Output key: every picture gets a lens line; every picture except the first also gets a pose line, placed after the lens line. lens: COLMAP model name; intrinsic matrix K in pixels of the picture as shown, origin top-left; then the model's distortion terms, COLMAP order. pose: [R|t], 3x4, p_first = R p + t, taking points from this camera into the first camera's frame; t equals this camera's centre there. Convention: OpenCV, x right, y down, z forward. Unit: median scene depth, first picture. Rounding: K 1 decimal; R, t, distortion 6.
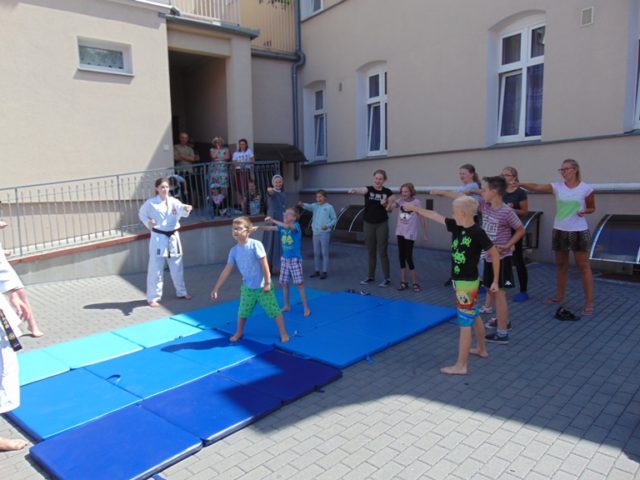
lens RADIAL K [[480.8, 0, 322.4], [0, 480.8, 242.2], [0, 0, 1]] dist [-0.013609, 0.044745]
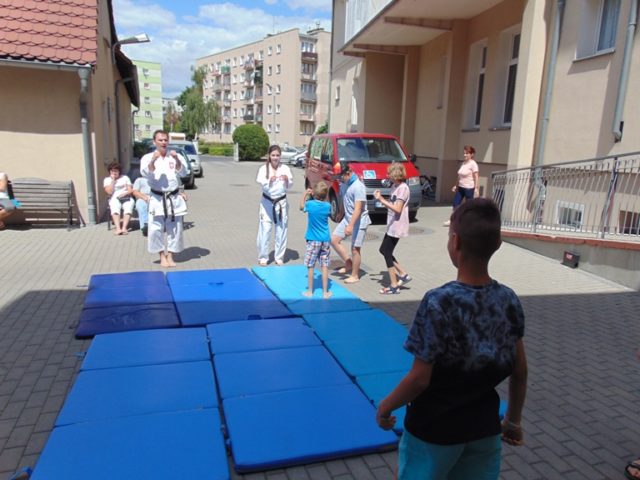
lens RADIAL K [[480.8, 0, 319.9], [0, 480.8, 242.5], [0, 0, 1]] dist [-0.013609, 0.044745]
pose [[-0.459319, 0.174379, -0.870987, 0.294778], [-0.119138, 0.959588, 0.254946, -0.106510], [0.880246, 0.220870, -0.419981, 0.819647]]
